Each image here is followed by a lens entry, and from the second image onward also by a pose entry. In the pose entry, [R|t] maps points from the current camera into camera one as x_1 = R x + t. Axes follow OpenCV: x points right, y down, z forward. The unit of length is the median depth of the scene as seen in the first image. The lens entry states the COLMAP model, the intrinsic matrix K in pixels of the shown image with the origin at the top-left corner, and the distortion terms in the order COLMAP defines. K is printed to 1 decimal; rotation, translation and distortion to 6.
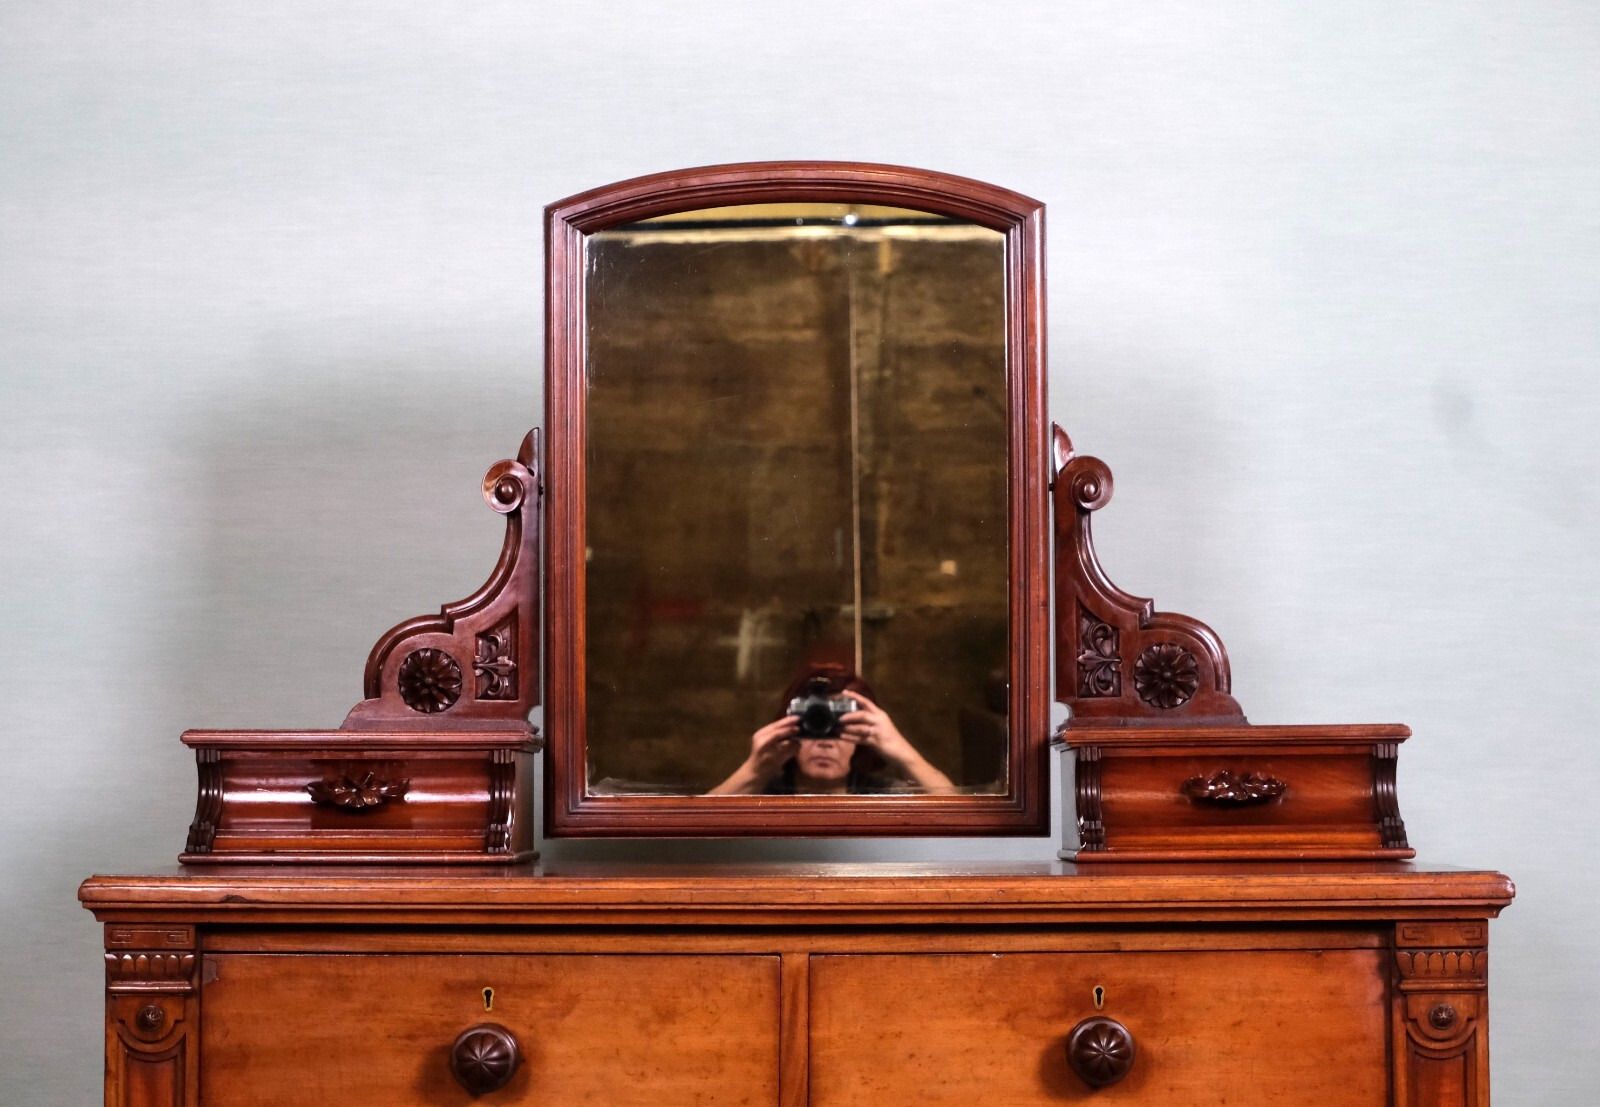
lens RADIAL K [[3278.1, 0, 735.1], [0, 3278.1, 551.6], [0, 0, 1]] dist [-0.141814, 0.538107]
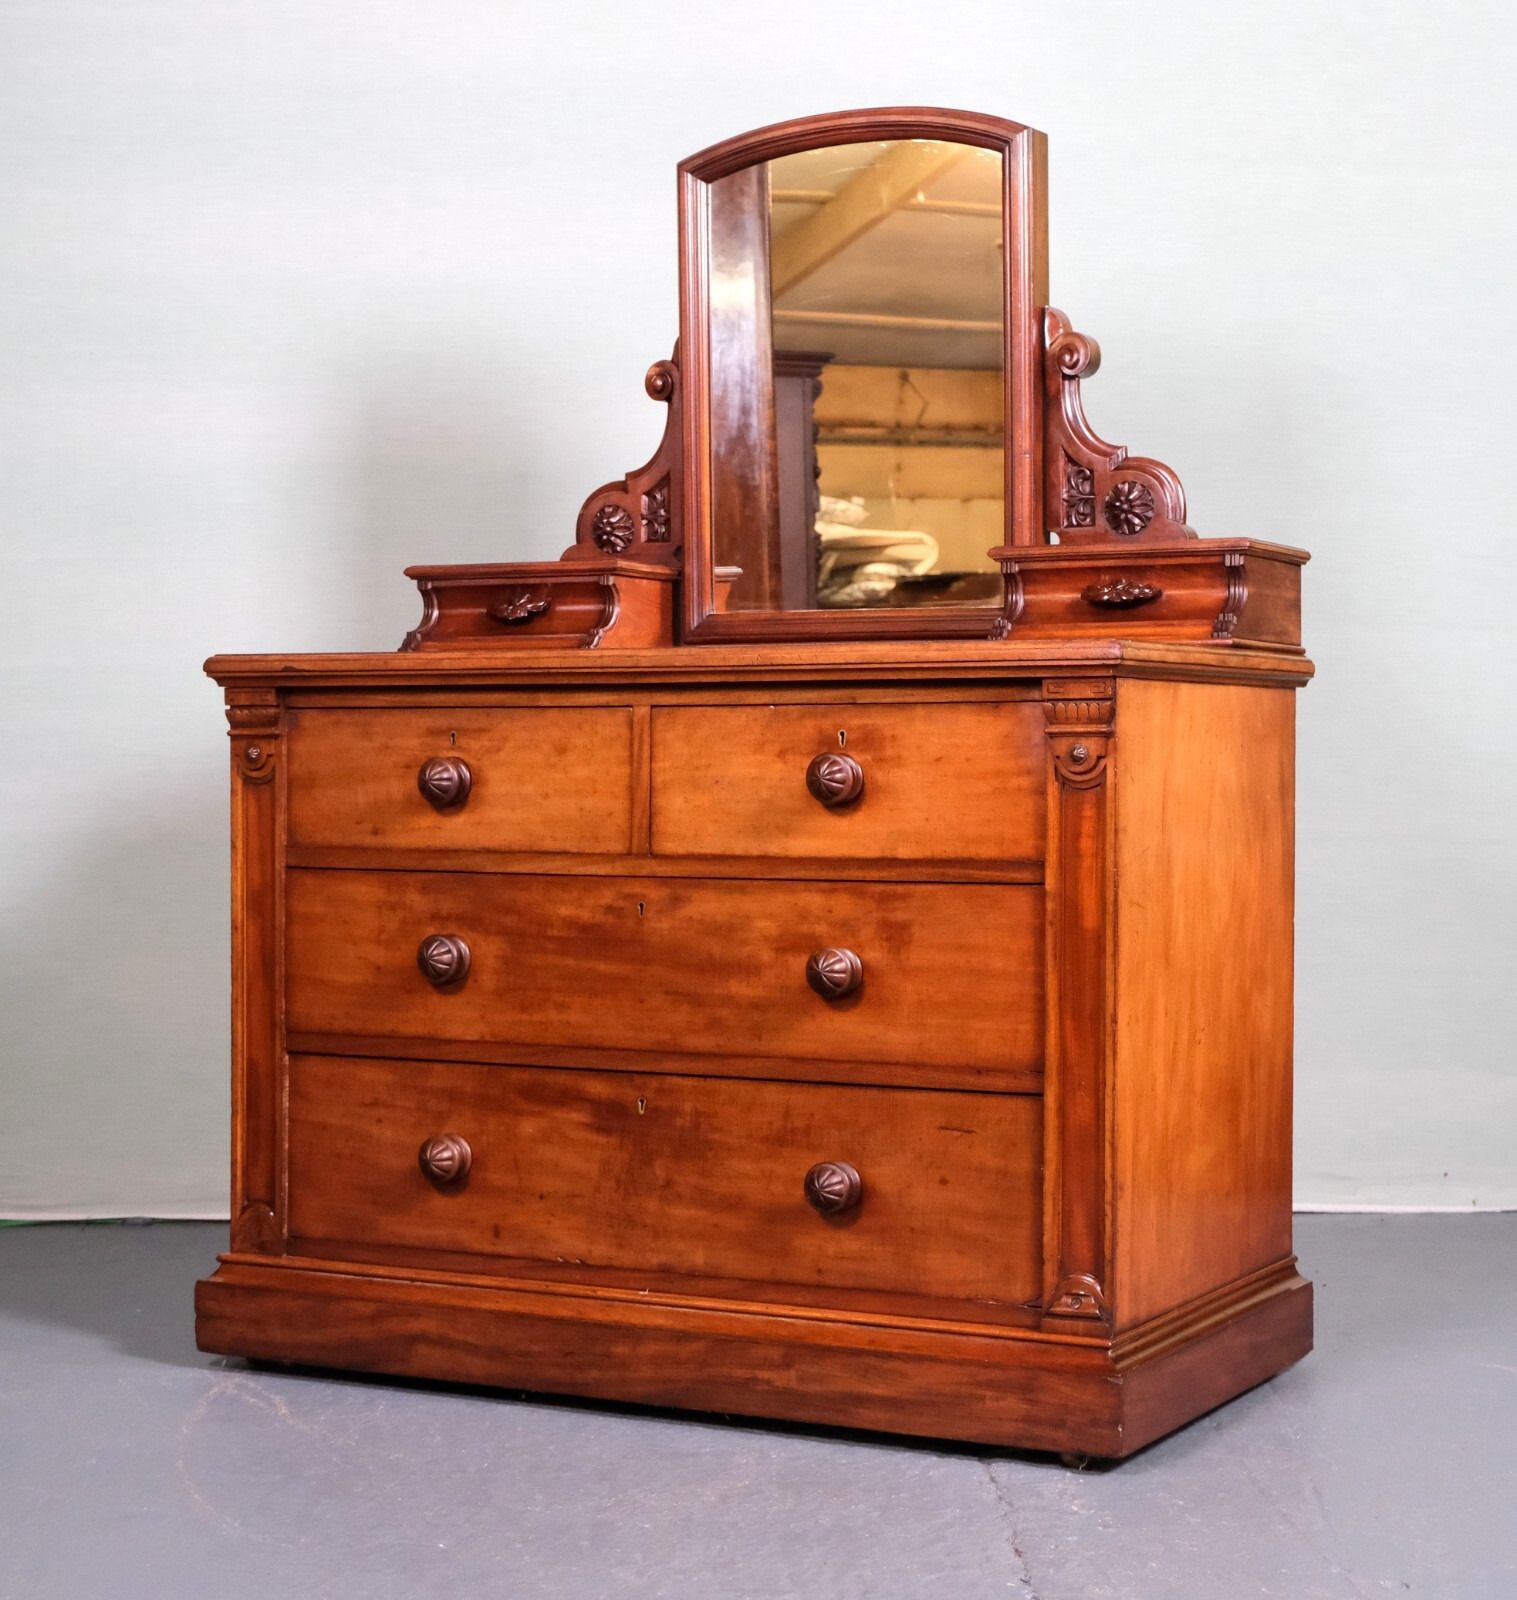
lens RADIAL K [[3005.6, 0, 843.1], [0, 3005.6, 799.2], [0, 0, 1]] dist [-0.051313, 0.007464]
pose [[0.900936, 0.010333, -0.433830, 0.631903], [0.028584, 0.996132, 0.083088, 0.060259], [0.433010, -0.087258, 0.897156, -0.082143]]
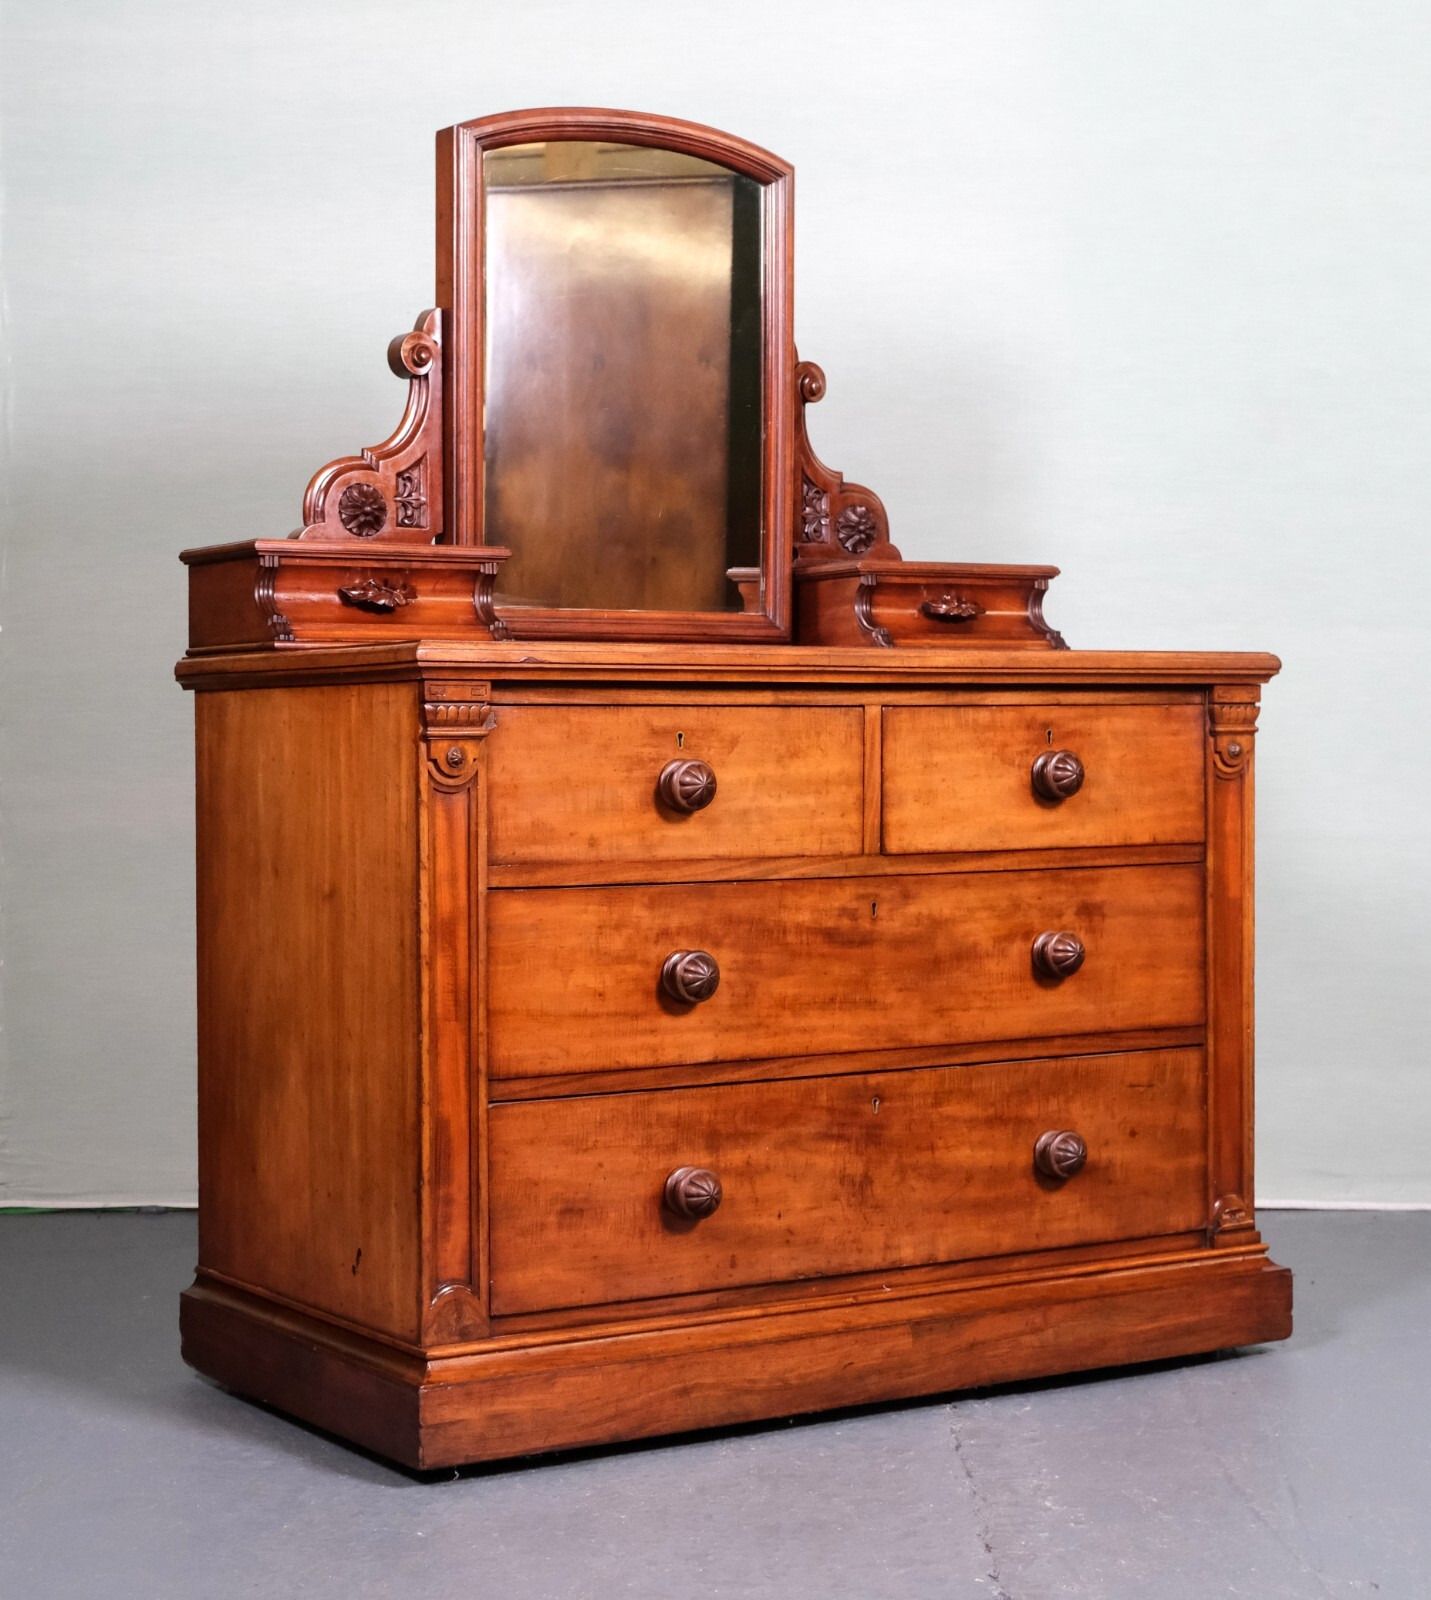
lens RADIAL K [[3093.8, 0, 714.8], [0, 3093.8, 709.4], [0, 0, 1]] dist [-0.159391, 0.083499]
pose [[0.828667, 0.002825, 0.559735, -0.751665], [-0.034706, 0.998323, 0.046343, 0.067185], [-0.558665, -0.057829, 0.827375, -0.023047]]
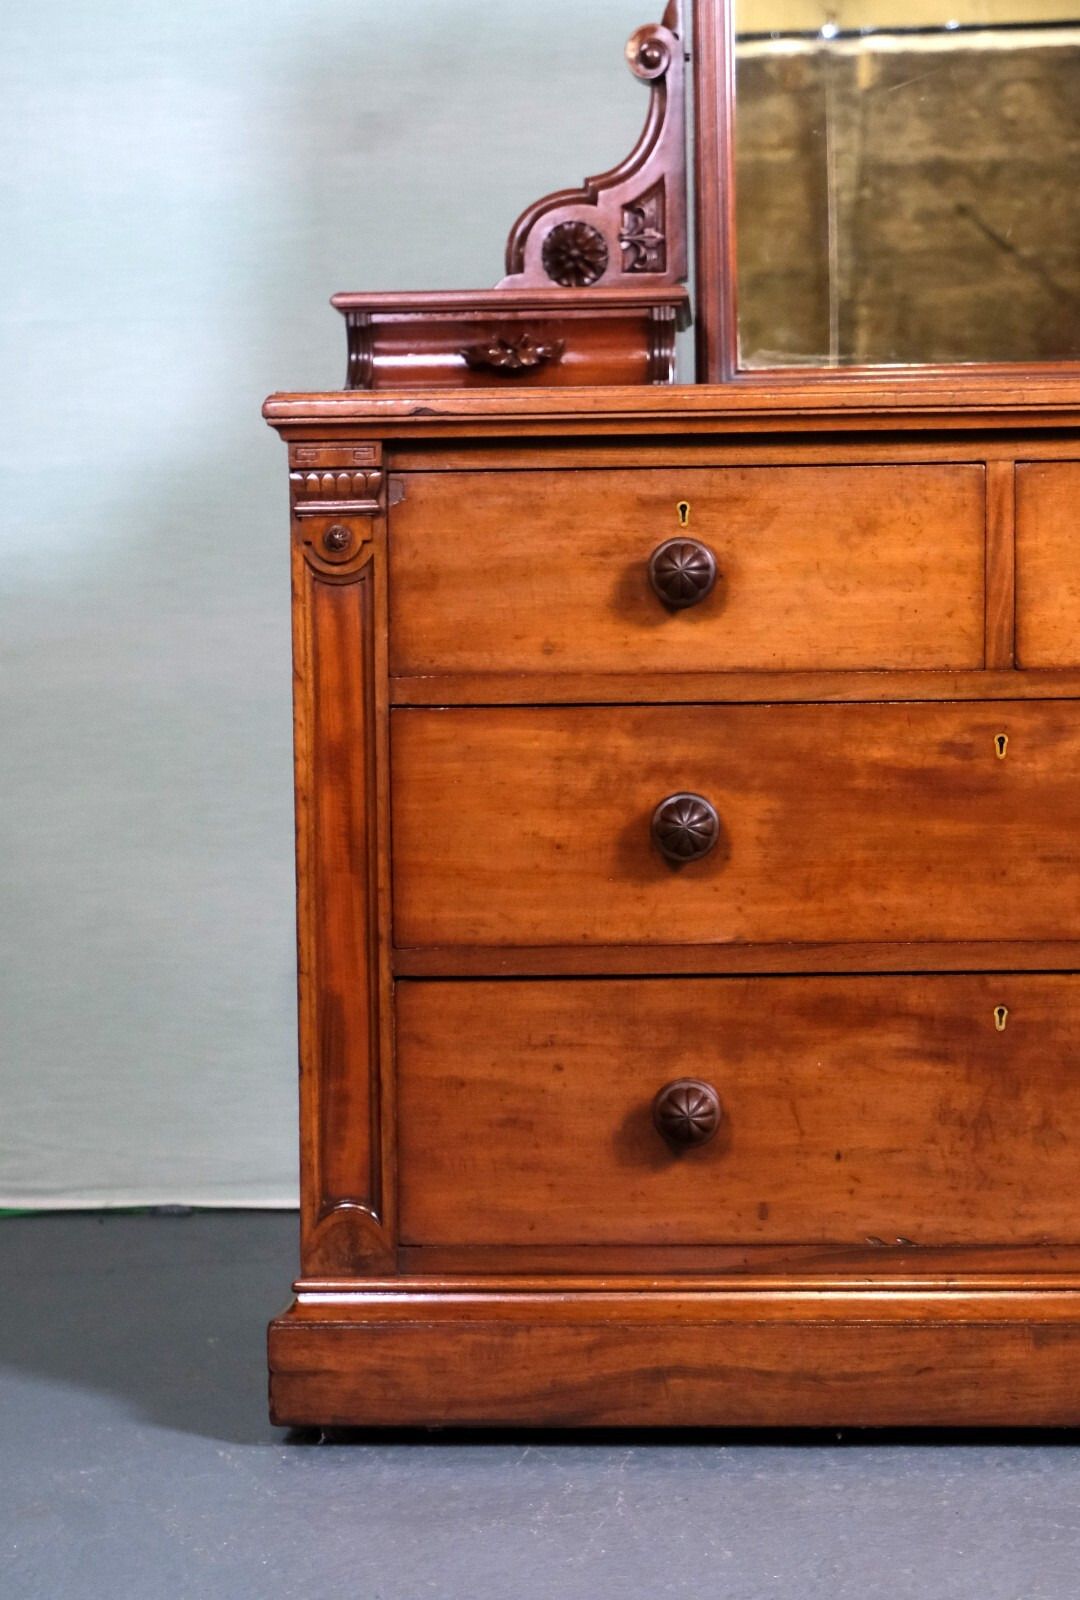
lens RADIAL K [[3320.4, 0, 469.0], [0, 3320.4, 863.1], [0, 0, 1]] dist [-0.134219, 0.537875]
pose [[0.998106, -0.009311, -0.060813, -0.080316], [0.016762, 0.992241, 0.123195, 0.117486], [0.059194, -0.123981, 0.990517, 0.004896]]
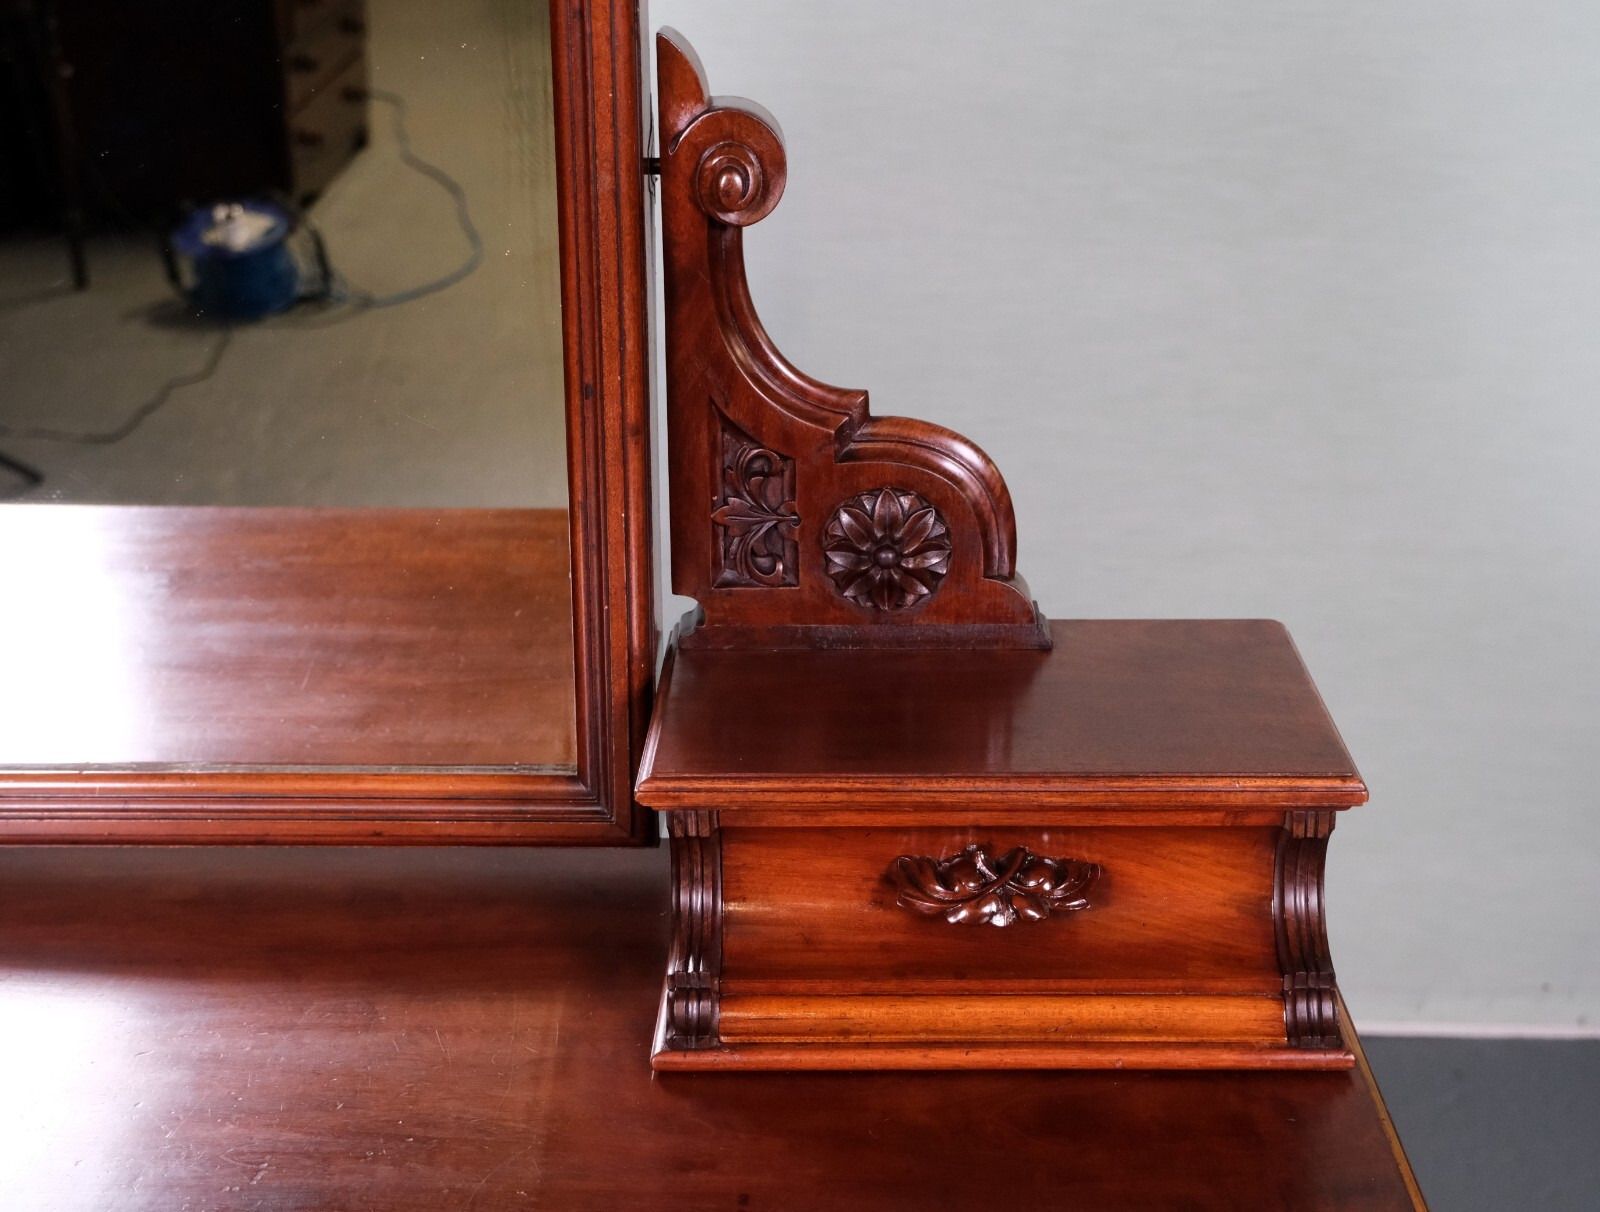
lens RADIAL K [[2370.5, 0, 847.9], [0, 2370.5, 606.2], [0, 0, 1]] dist [-0.006504, -0.012980]
pose [[0.999570, -0.001222, 0.029305, 0.138138], [-0.011041, 0.909968, 0.414532, -0.128298], [-0.027173, -0.414677, 0.909563, 0.794736]]
